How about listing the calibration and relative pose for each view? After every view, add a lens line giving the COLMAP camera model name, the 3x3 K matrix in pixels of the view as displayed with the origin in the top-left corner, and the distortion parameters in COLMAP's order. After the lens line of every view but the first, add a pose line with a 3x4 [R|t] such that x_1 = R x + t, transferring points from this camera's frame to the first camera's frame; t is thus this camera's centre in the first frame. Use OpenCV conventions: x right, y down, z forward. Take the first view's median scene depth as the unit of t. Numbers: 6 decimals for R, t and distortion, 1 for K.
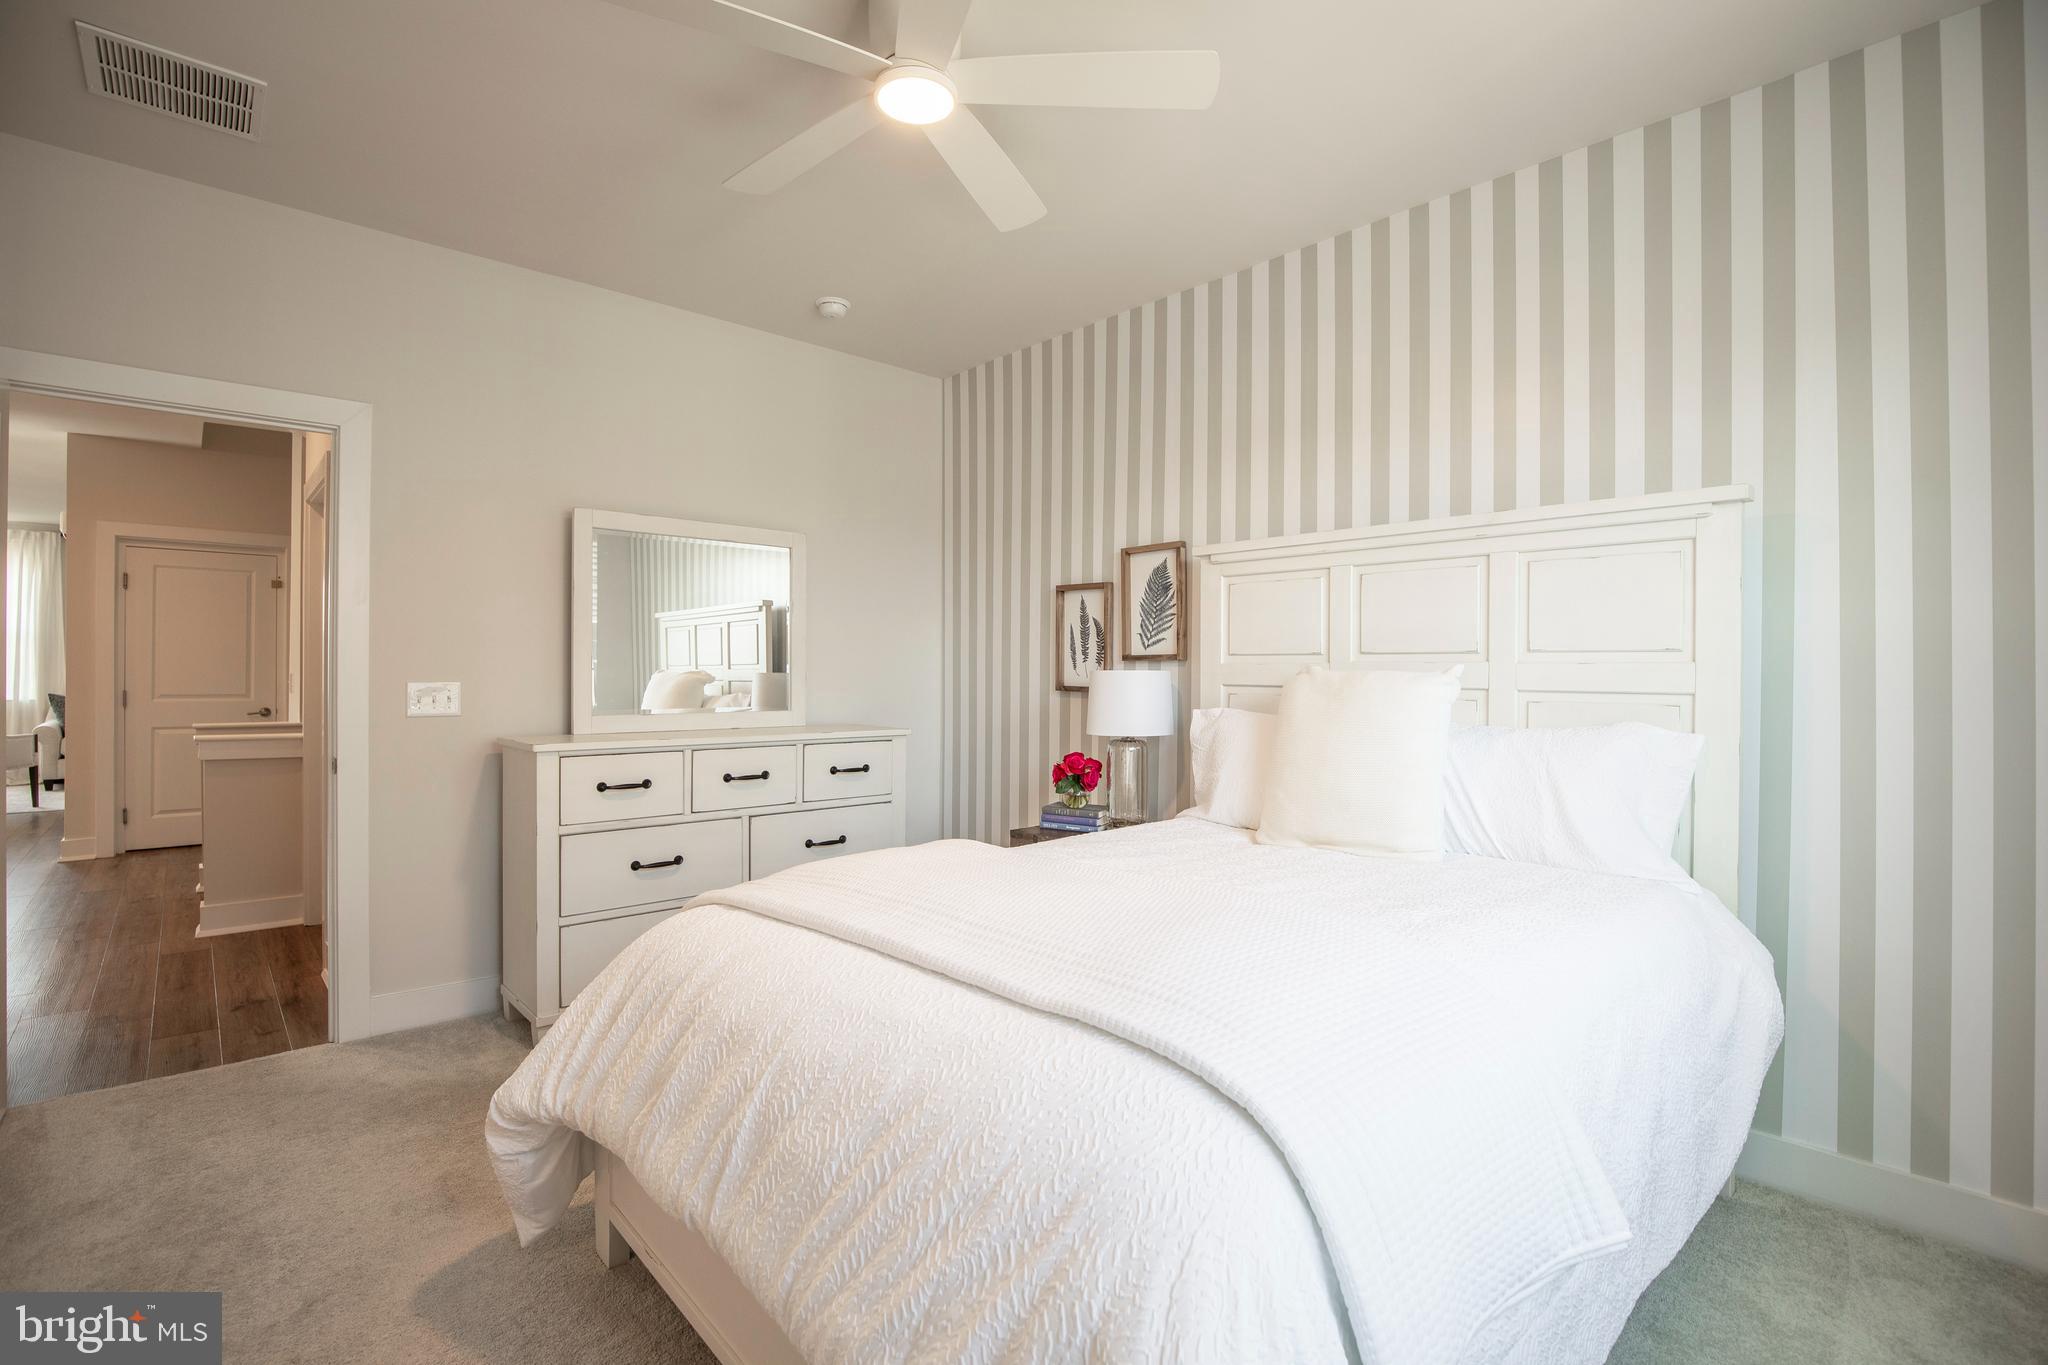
lens RADIAL K [[946.5, 0, 1019.4], [0, 946.5, 673.7], [0, 0, 1]] dist [-0.033215, 0.005579]
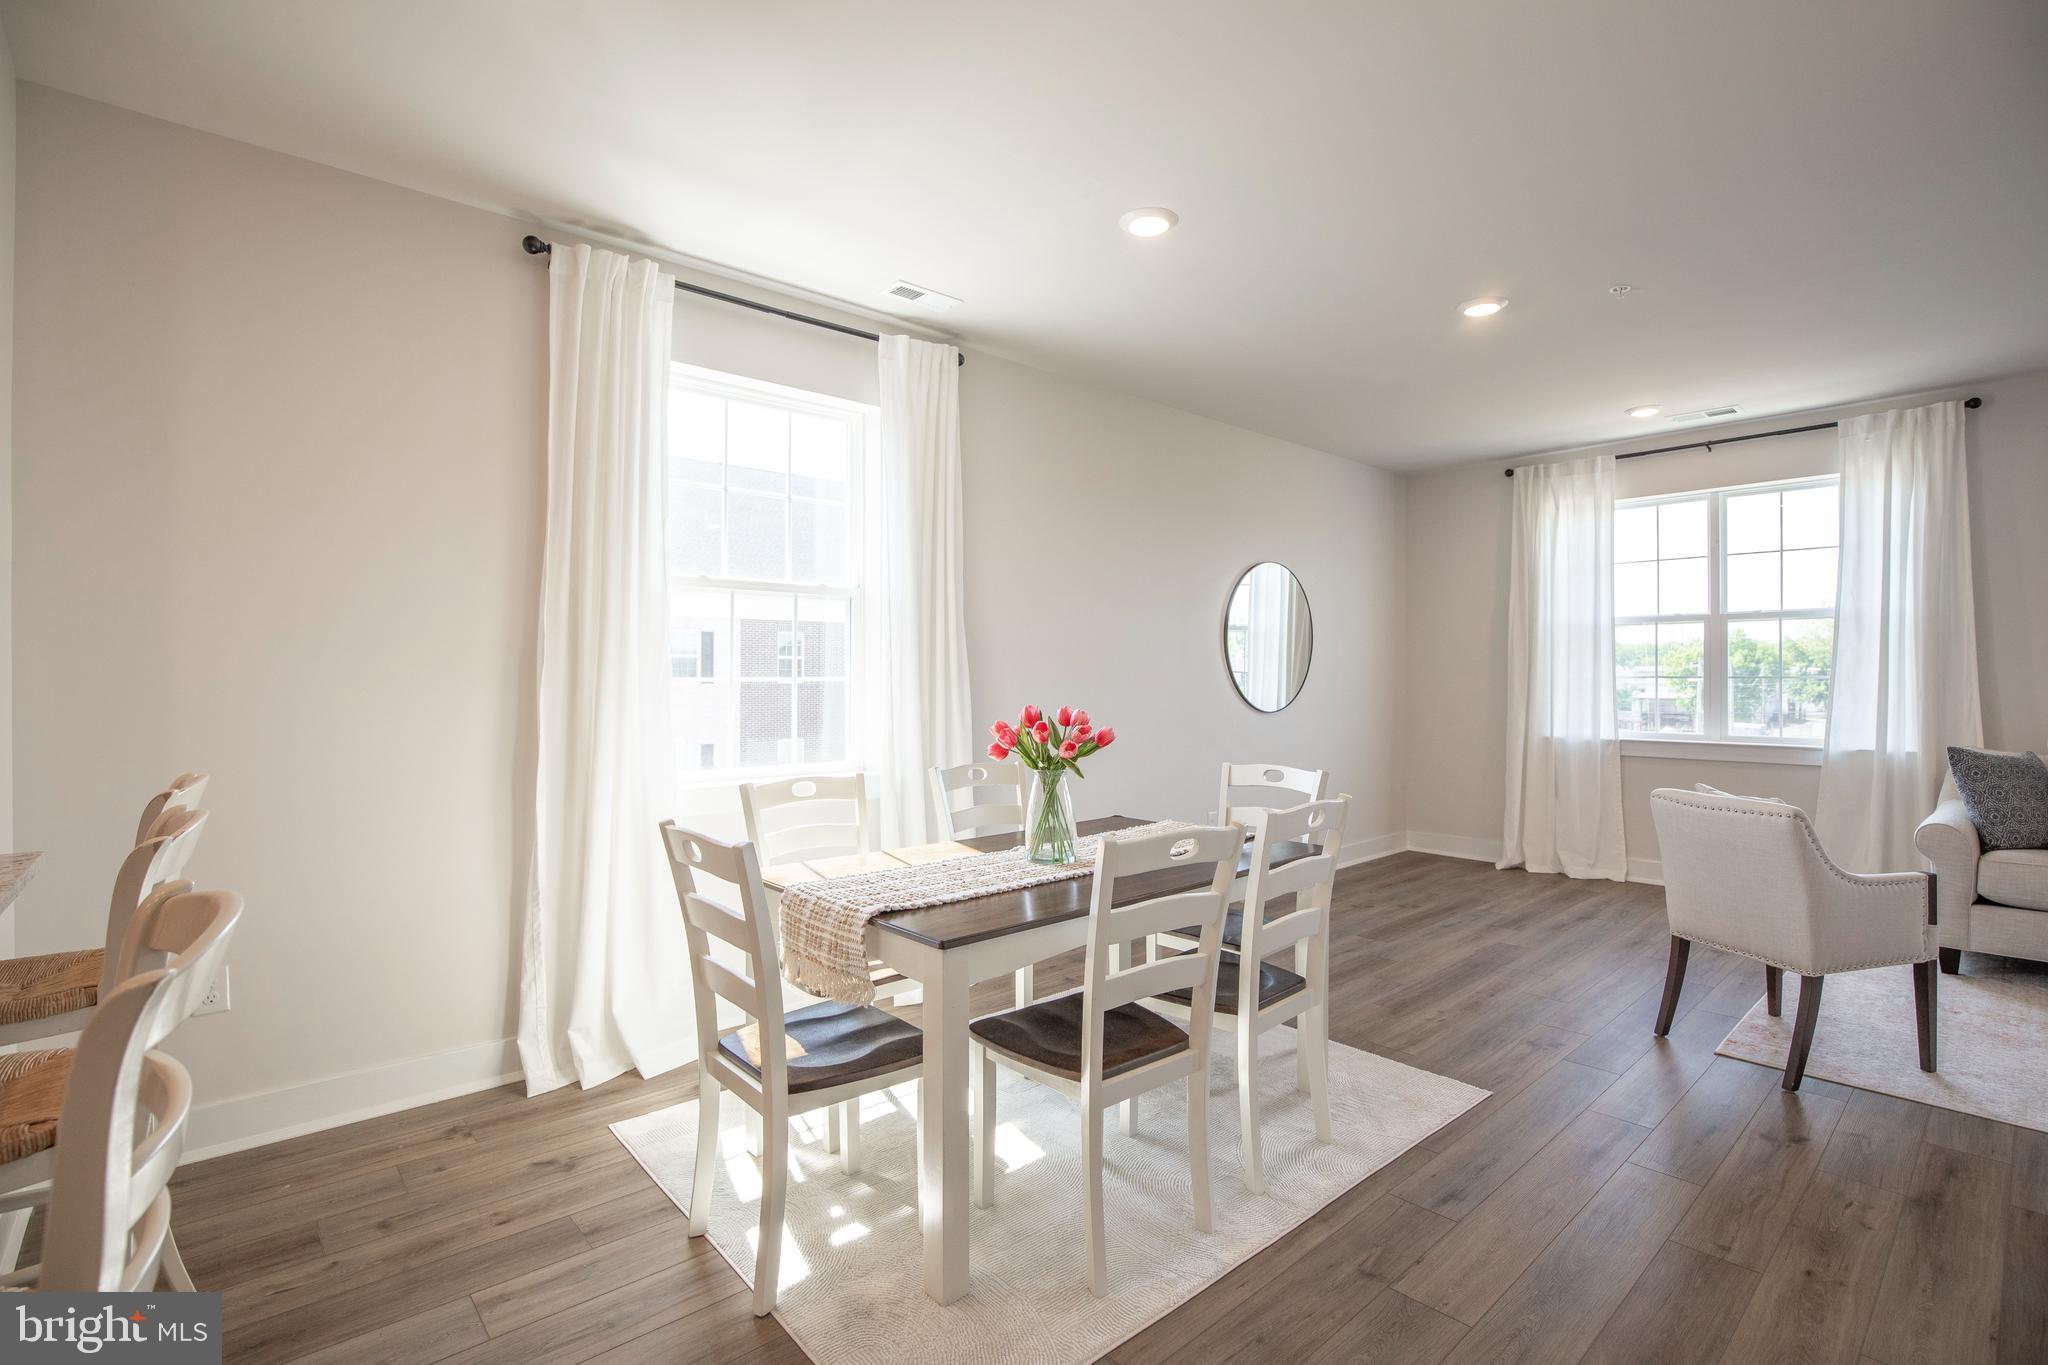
lens RADIAL K [[946.5, 0, 1029.6], [0, 946.5, 677.3], [0, 0, 1]] dist [-0.033215, 0.005579]
pose [[-0.005494, -0.007931, -0.999953, -0.607336], [-0.002166, 0.999966, -0.007919, -0.007788], [0.999983, 0.002122, -0.005511, 0.555490]]
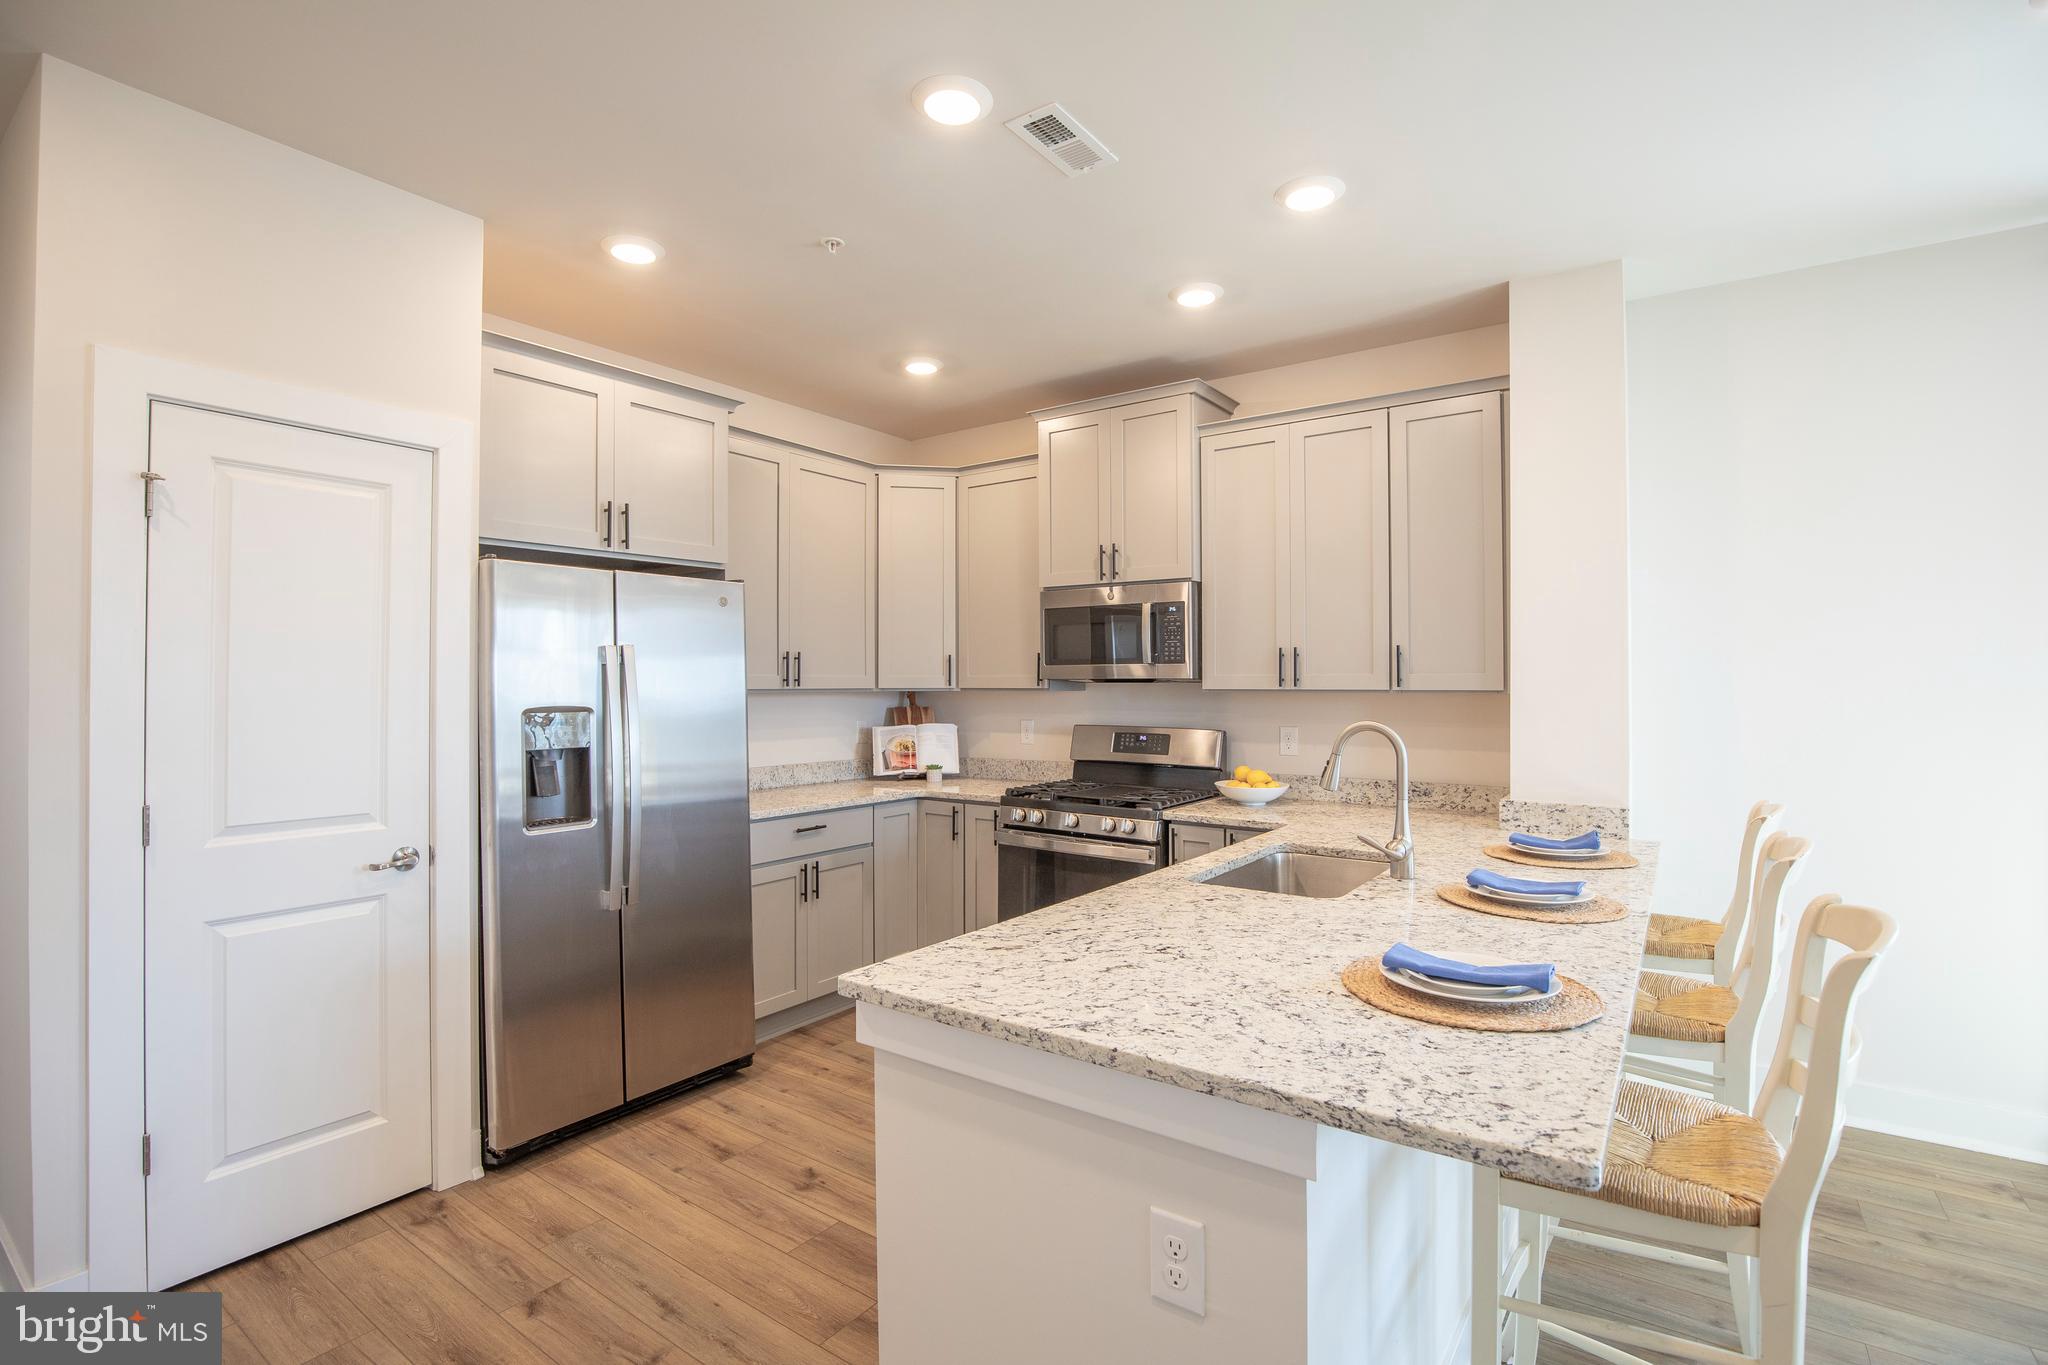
lens RADIAL K [[946.5, 0, 1039.9], [0, 946.5, 675.2], [0, 0, 1]] dist [-0.033215, 0.005579]
pose [[-0.974544, -0.009544, -0.223994, -0.545051], [-0.007820, 0.999933, -0.008582, -0.019992], [0.224061, -0.006612, -0.974553, 0.582462]]
